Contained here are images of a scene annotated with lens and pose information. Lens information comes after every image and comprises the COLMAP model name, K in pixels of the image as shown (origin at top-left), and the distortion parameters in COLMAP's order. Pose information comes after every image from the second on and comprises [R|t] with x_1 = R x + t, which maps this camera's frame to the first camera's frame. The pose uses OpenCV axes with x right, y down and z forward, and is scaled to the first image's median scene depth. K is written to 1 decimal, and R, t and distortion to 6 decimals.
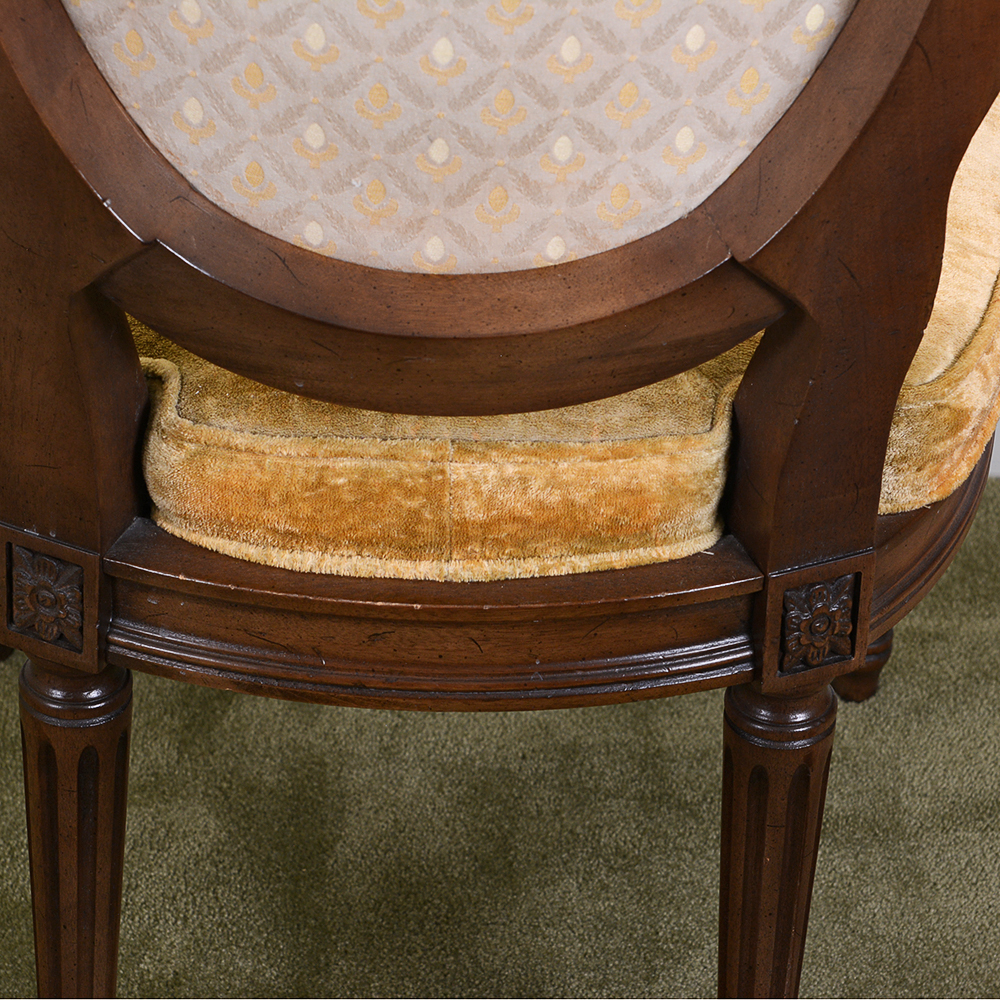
lens RADIAL K [[3737.5, 0, 500.0], [0, 3737.5, 500.0], [0, 0, 1]] dist [0.093956, 0.718625]
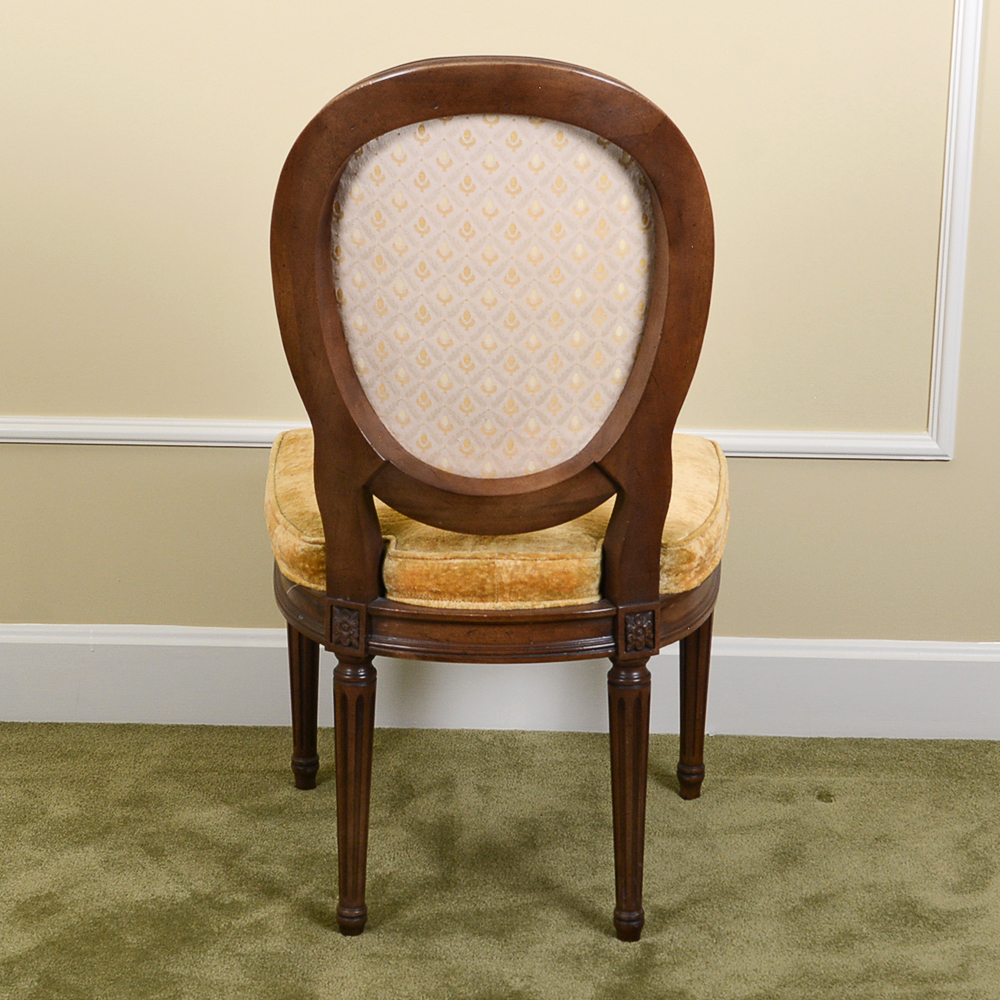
lens RADIAL K [[2770.5, 0, 500.0], [0, 2770.5, 500.0], [0, 0, 1]] dist [-0.004194, 0.118447]
pose [[0.999265, -0.025792, -0.028369, 0.046348], [0.015328, 0.946947, -0.321023, 0.583421], [0.035143, 0.320352, 0.946646, -0.892295]]
